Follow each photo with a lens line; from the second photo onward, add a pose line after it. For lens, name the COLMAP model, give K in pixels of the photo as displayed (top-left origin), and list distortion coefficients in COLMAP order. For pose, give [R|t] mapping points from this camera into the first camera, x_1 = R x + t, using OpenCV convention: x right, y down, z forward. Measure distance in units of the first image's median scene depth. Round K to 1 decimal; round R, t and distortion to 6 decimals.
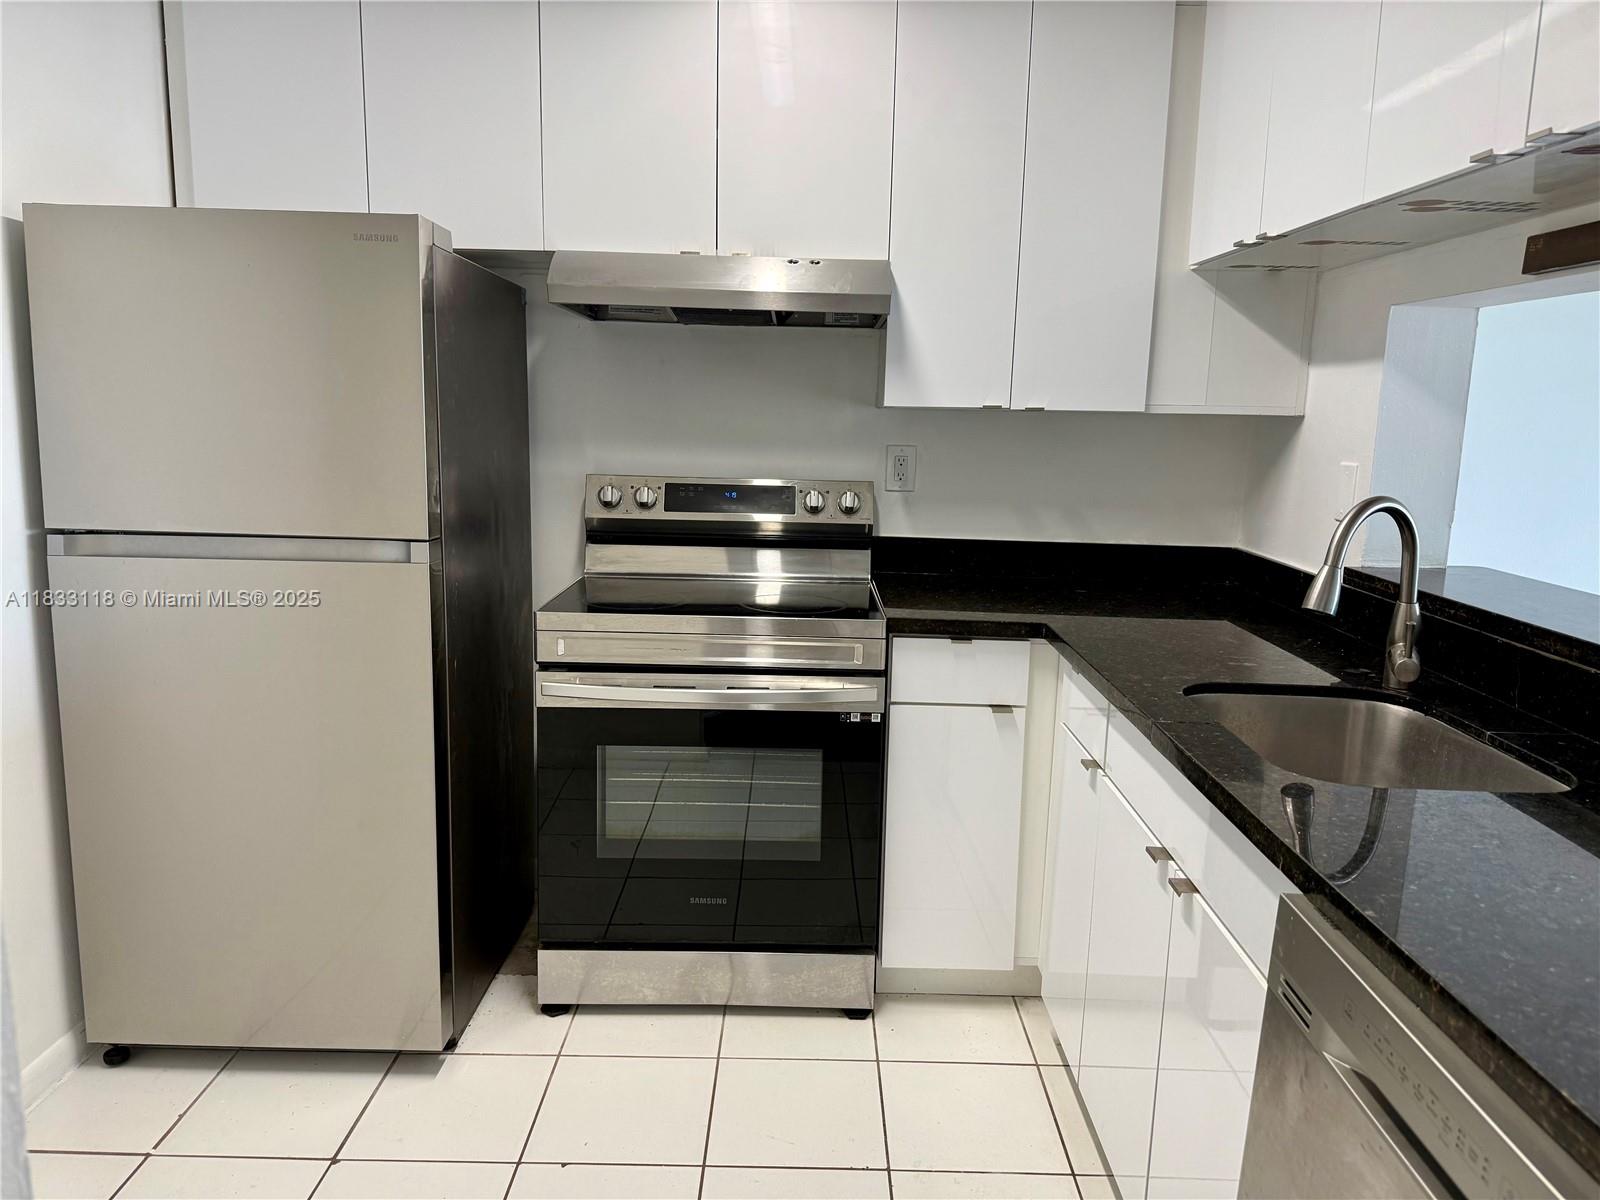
lens RADIAL K [[1132.7, 0, 800.0], [0, 1132.7, 600.0], [0, 0, 1]] dist [0.115122, -0.152193]
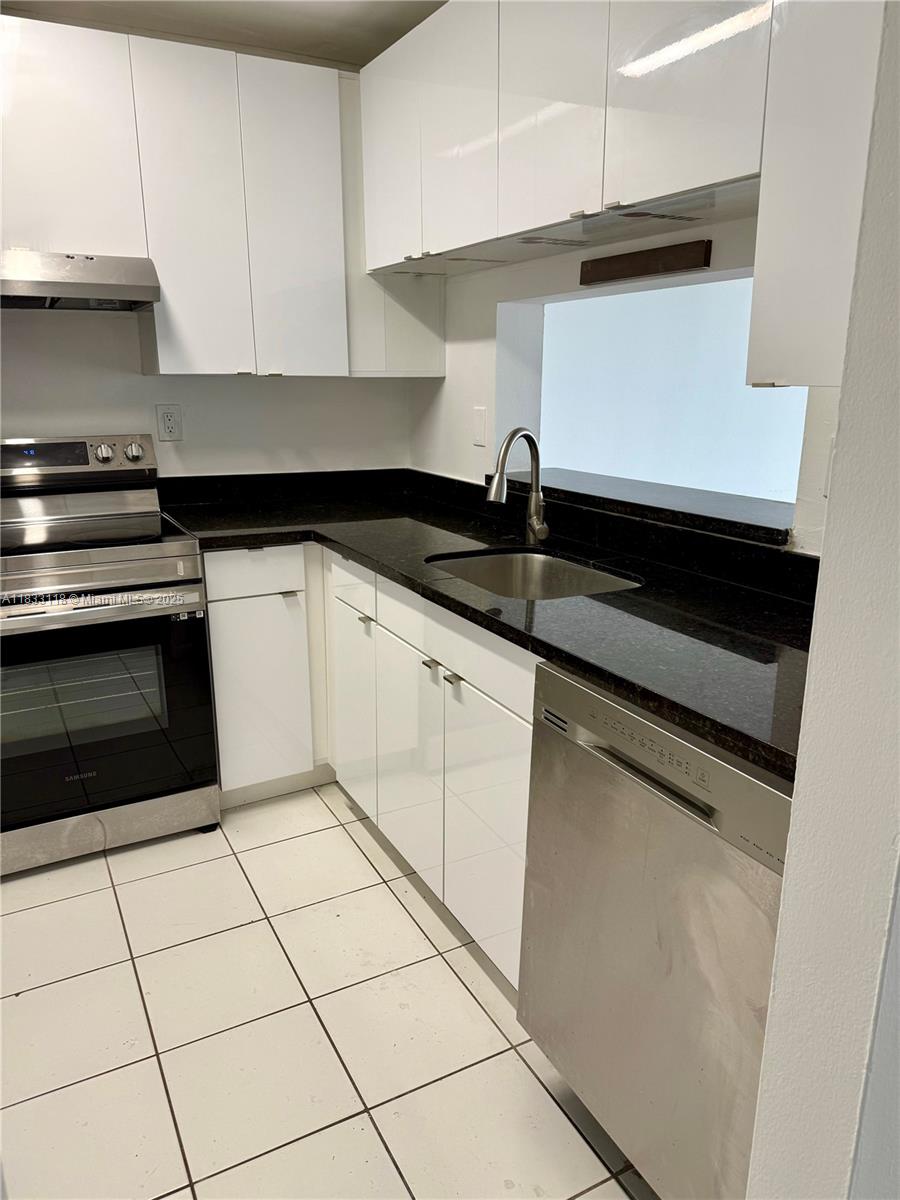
lens RADIAL K [[843.2, 0, 451.0], [0, 843.2, 608.0], [0, 0, 1]] dist [0.200640, -0.422421]
pose [[0.879785, -0.151320, 0.450645, -0.123363], [0.103658, 0.986239, 0.128795, -0.002315], [-0.463933, -0.066599, 0.883363, -0.028094]]
